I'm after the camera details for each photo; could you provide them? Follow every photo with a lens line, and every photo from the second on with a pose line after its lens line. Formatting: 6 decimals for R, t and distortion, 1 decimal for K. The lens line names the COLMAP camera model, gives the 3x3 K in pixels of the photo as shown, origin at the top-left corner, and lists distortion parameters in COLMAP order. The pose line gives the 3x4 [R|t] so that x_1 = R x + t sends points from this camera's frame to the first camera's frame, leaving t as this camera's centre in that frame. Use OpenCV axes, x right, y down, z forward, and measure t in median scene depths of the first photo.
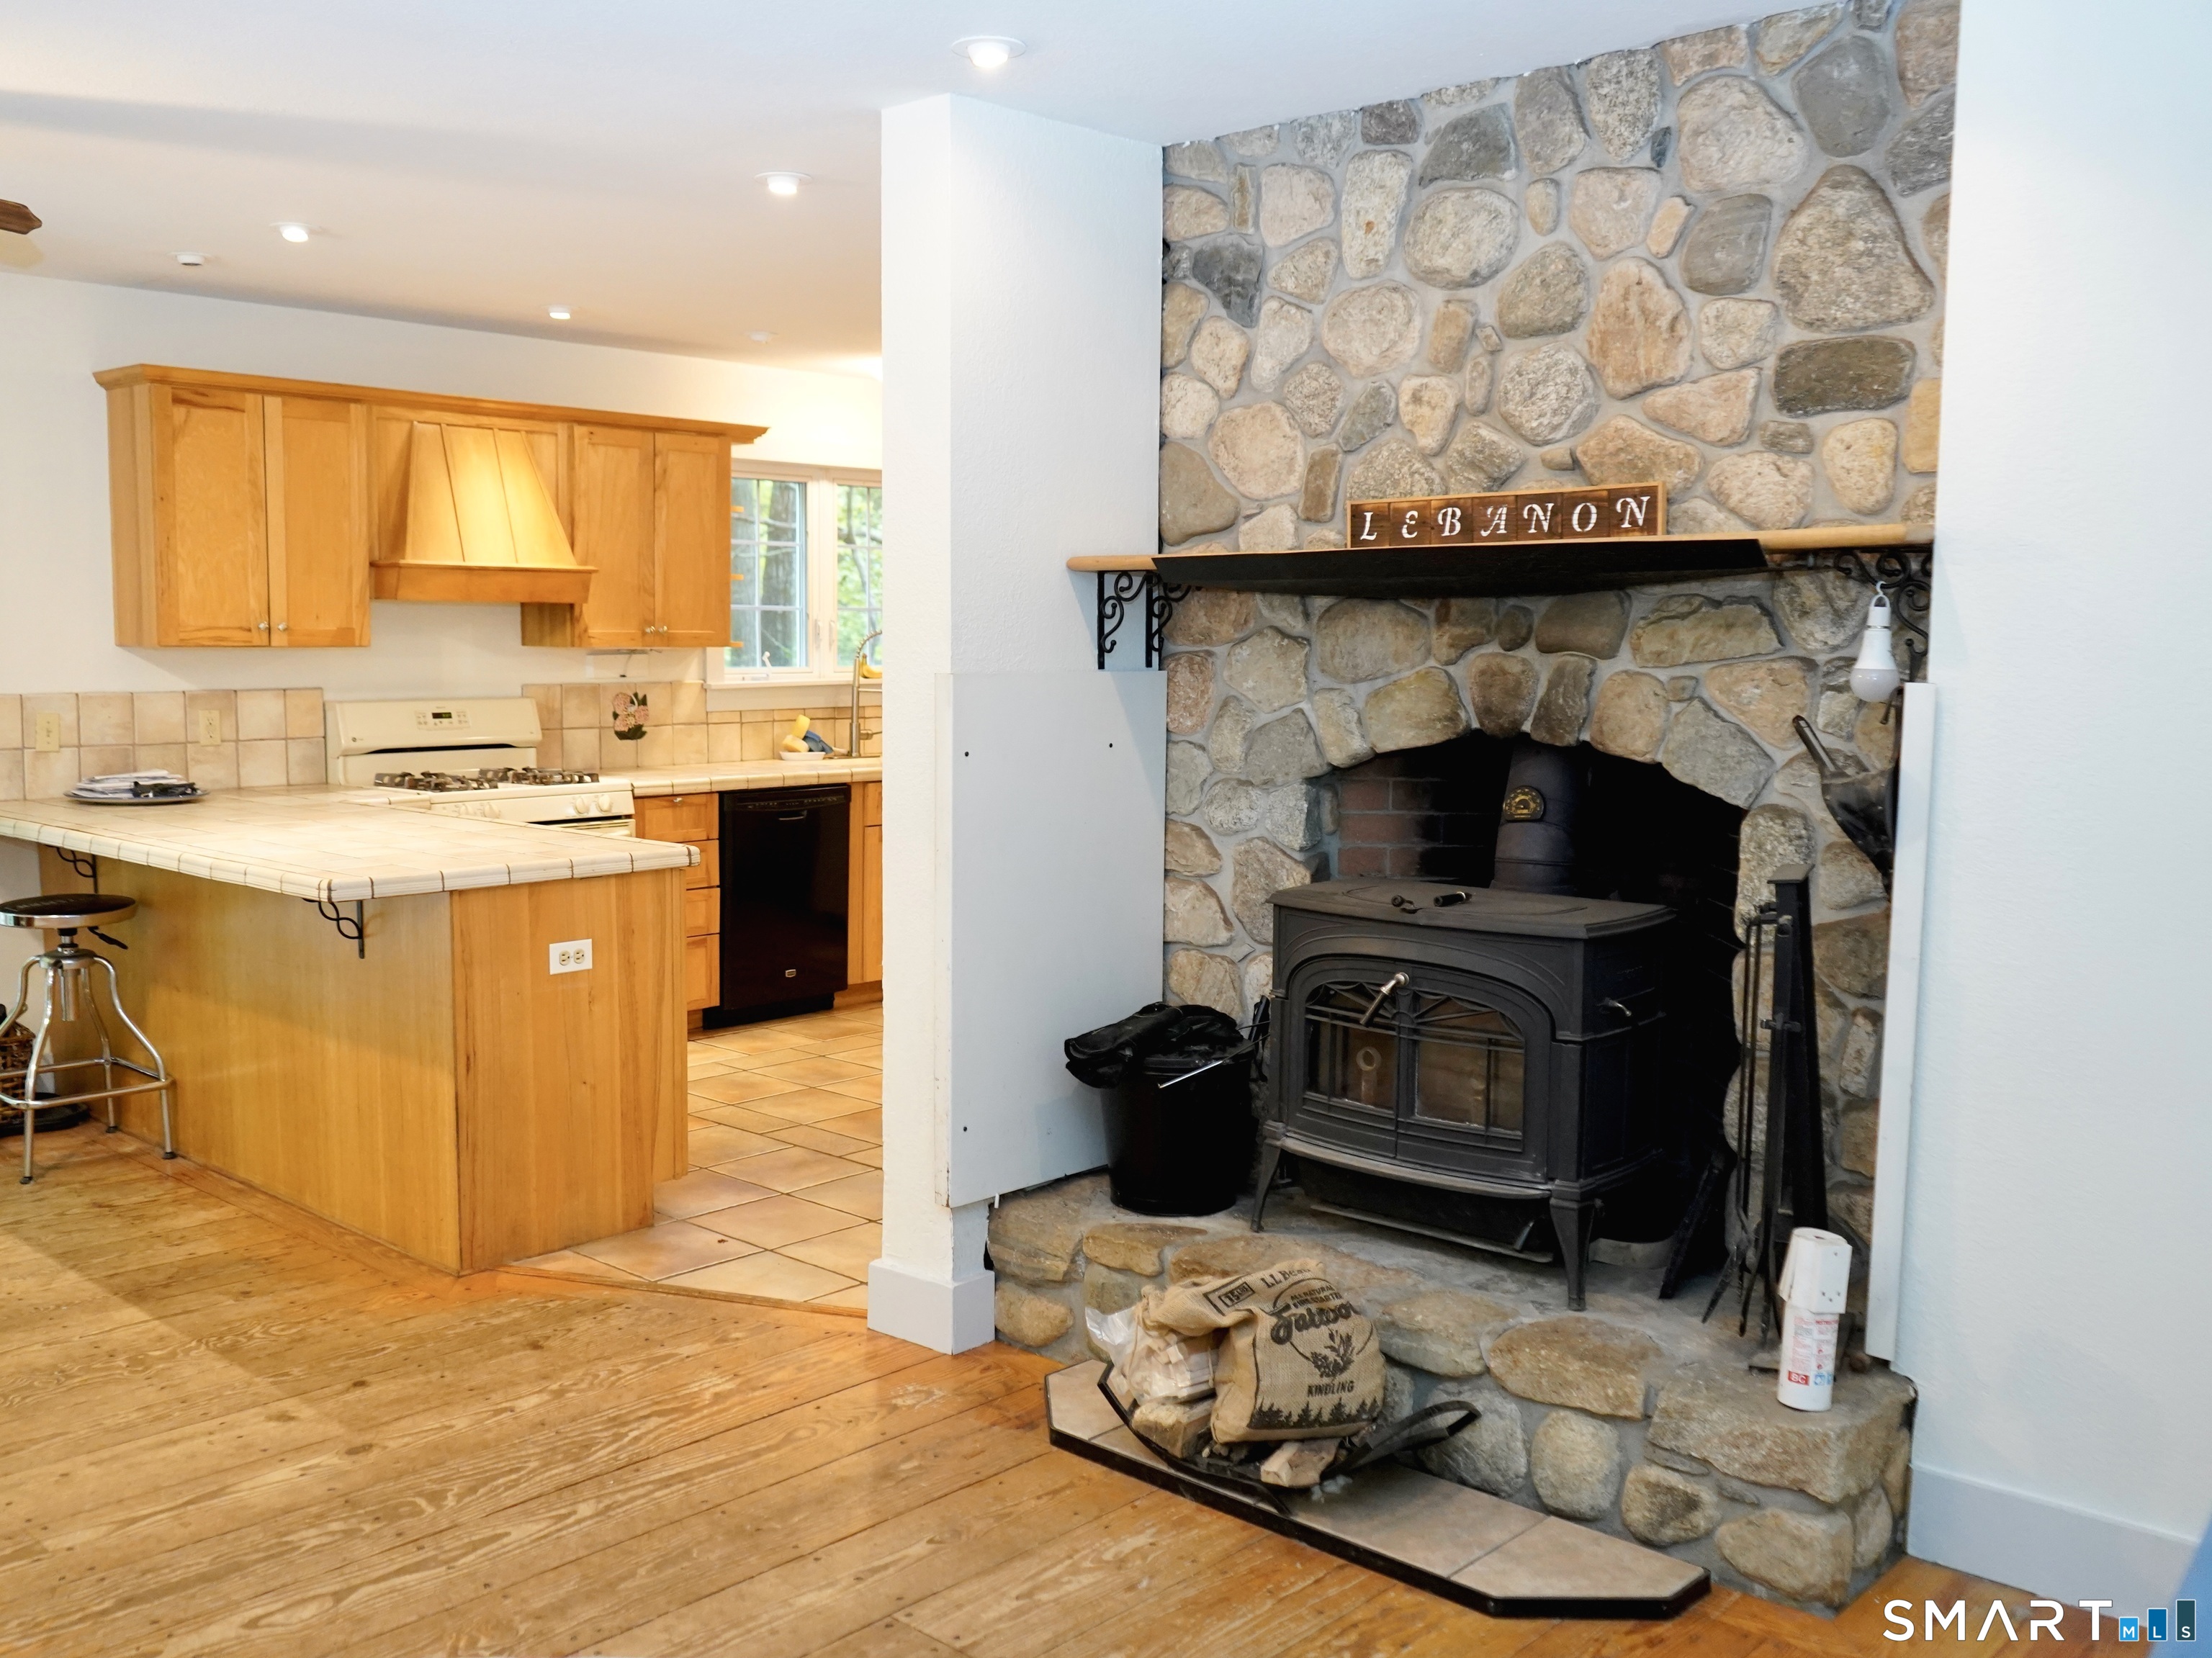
lens RADIAL K [[1994.5, 0, 1106.0], [0, 1994.5, 829.0], [0, 0, 1]] dist [-0.009766, 0.001770]
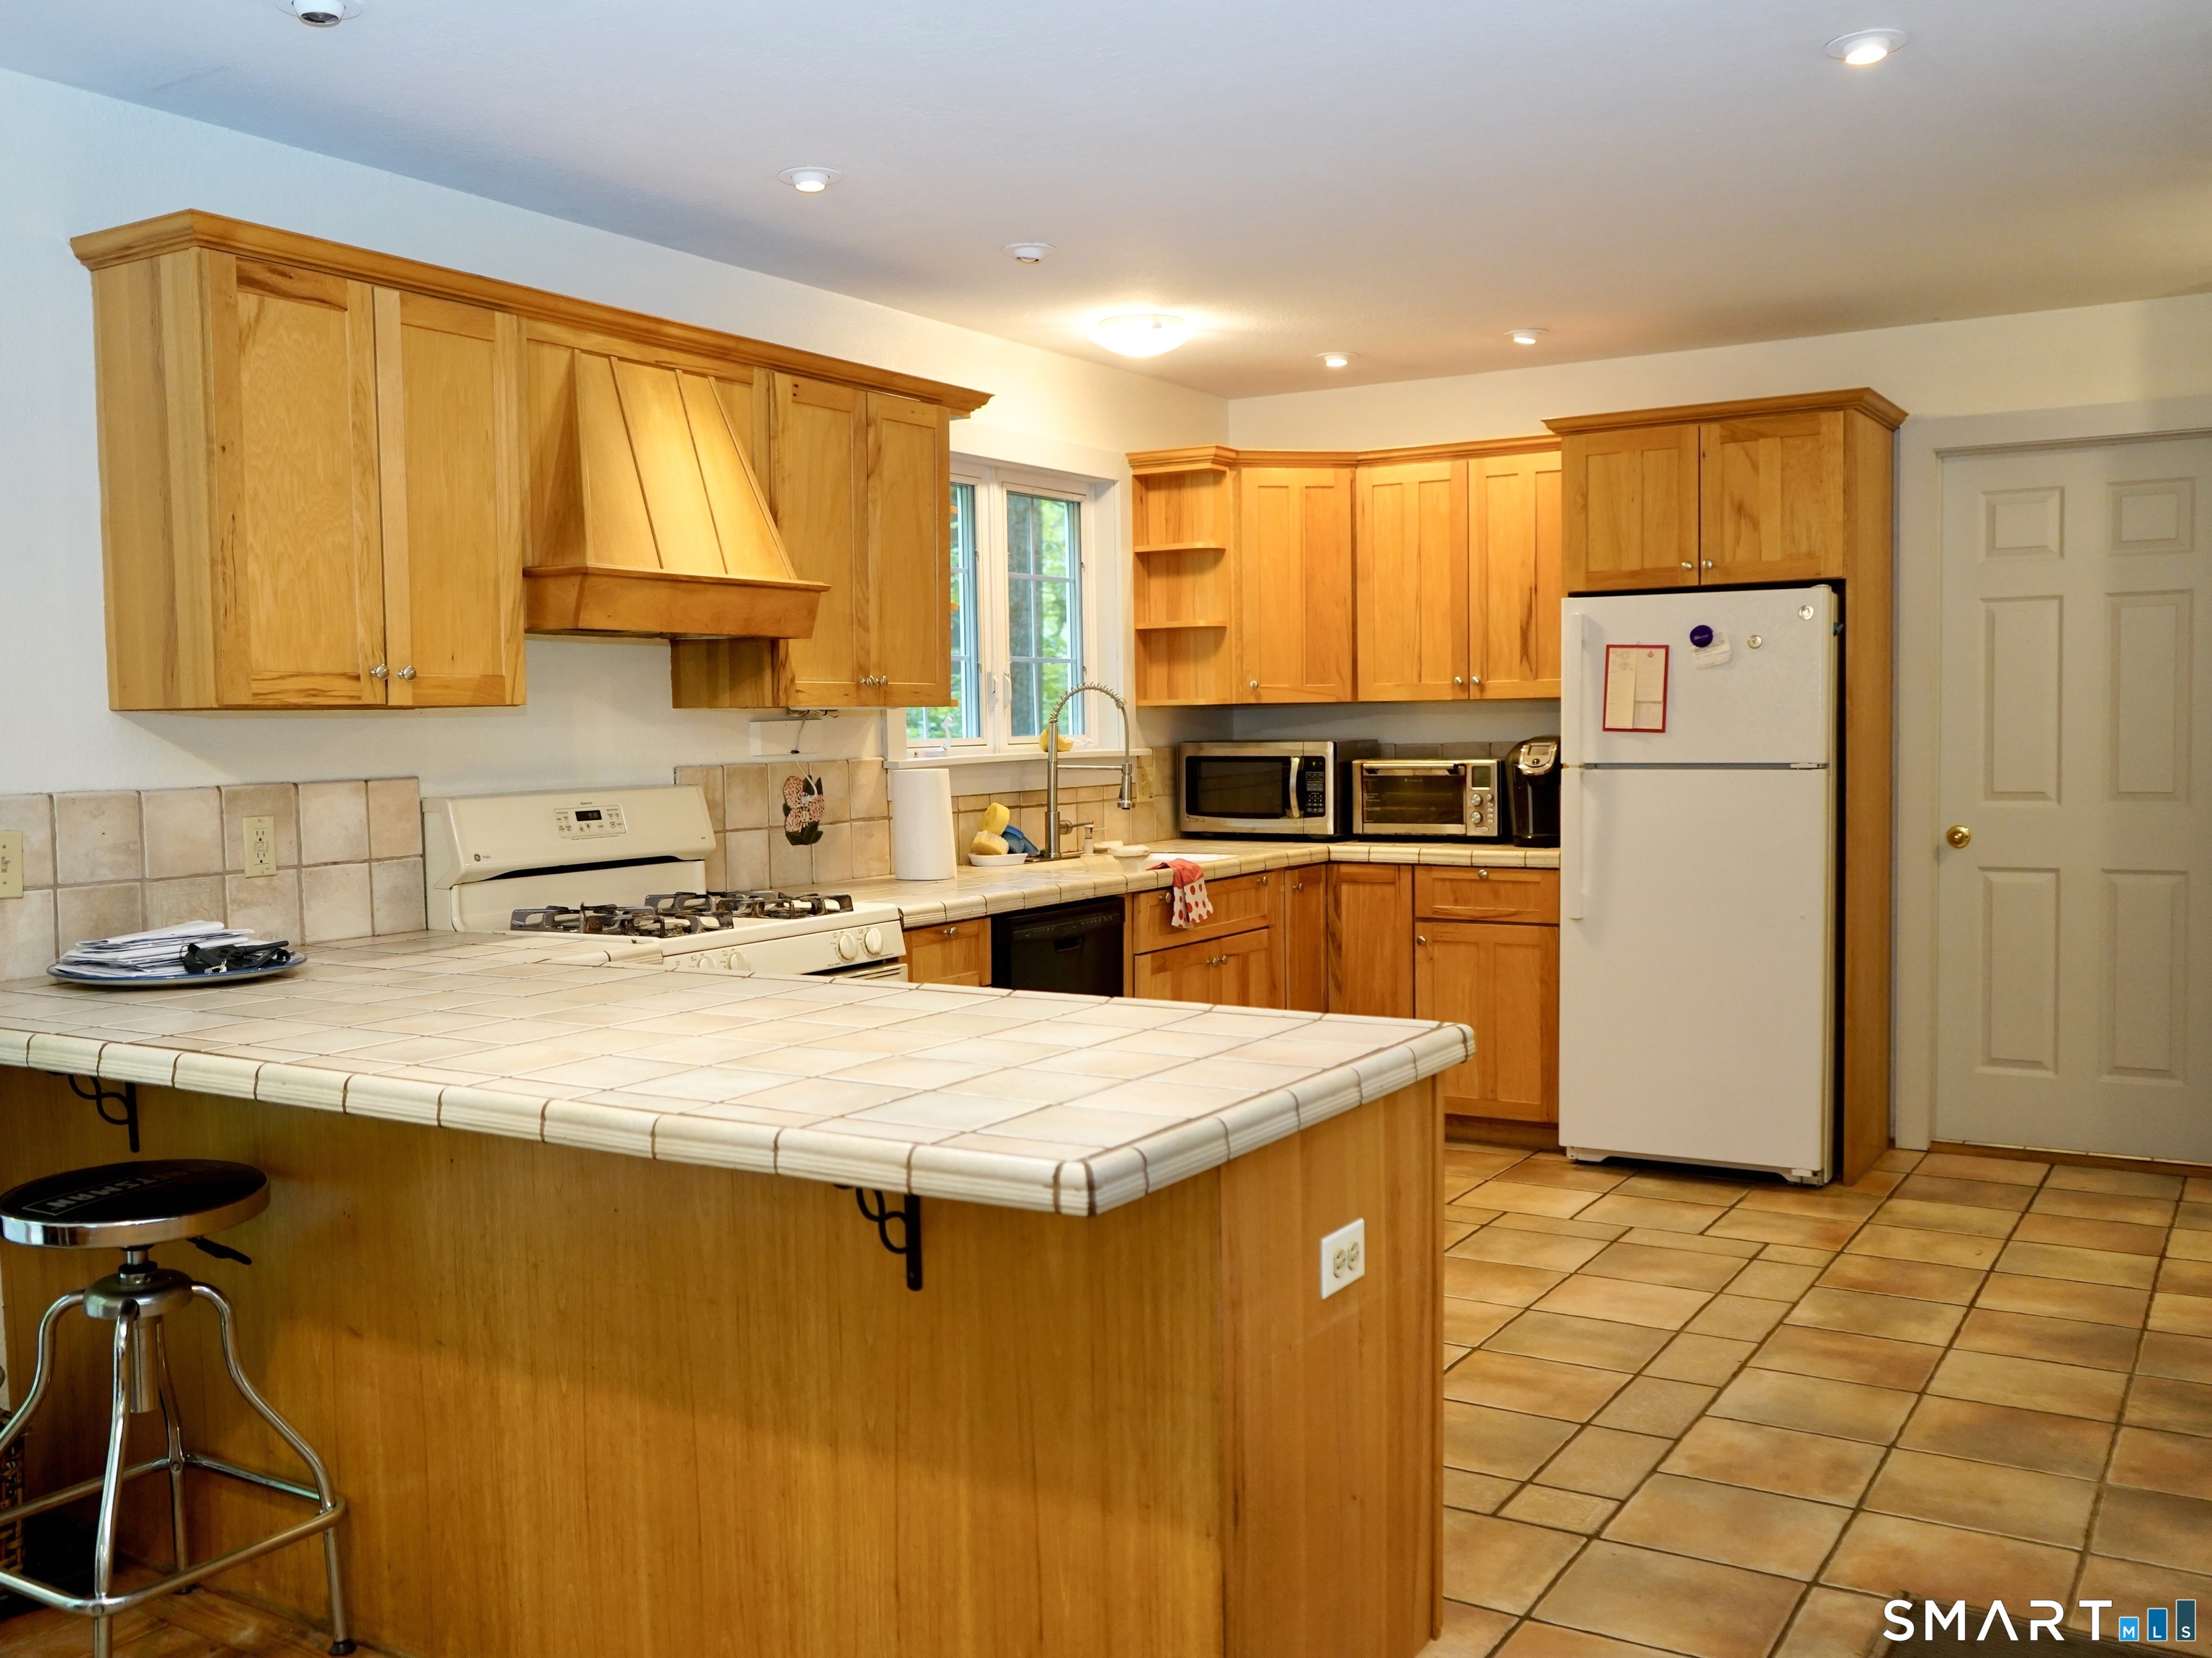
lens RADIAL K [[1960.6, 0, 1106.0], [0, 1960.6, 829.0], [0, 0, 1]] dist [-0.008892, -0.005457]
pose [[0.982548, -0.035404, 0.182611, -0.301401], [0.043799, 0.998151, -0.042144, -0.019817], [-0.180781, 0.049407, 0.982282, 0.369715]]
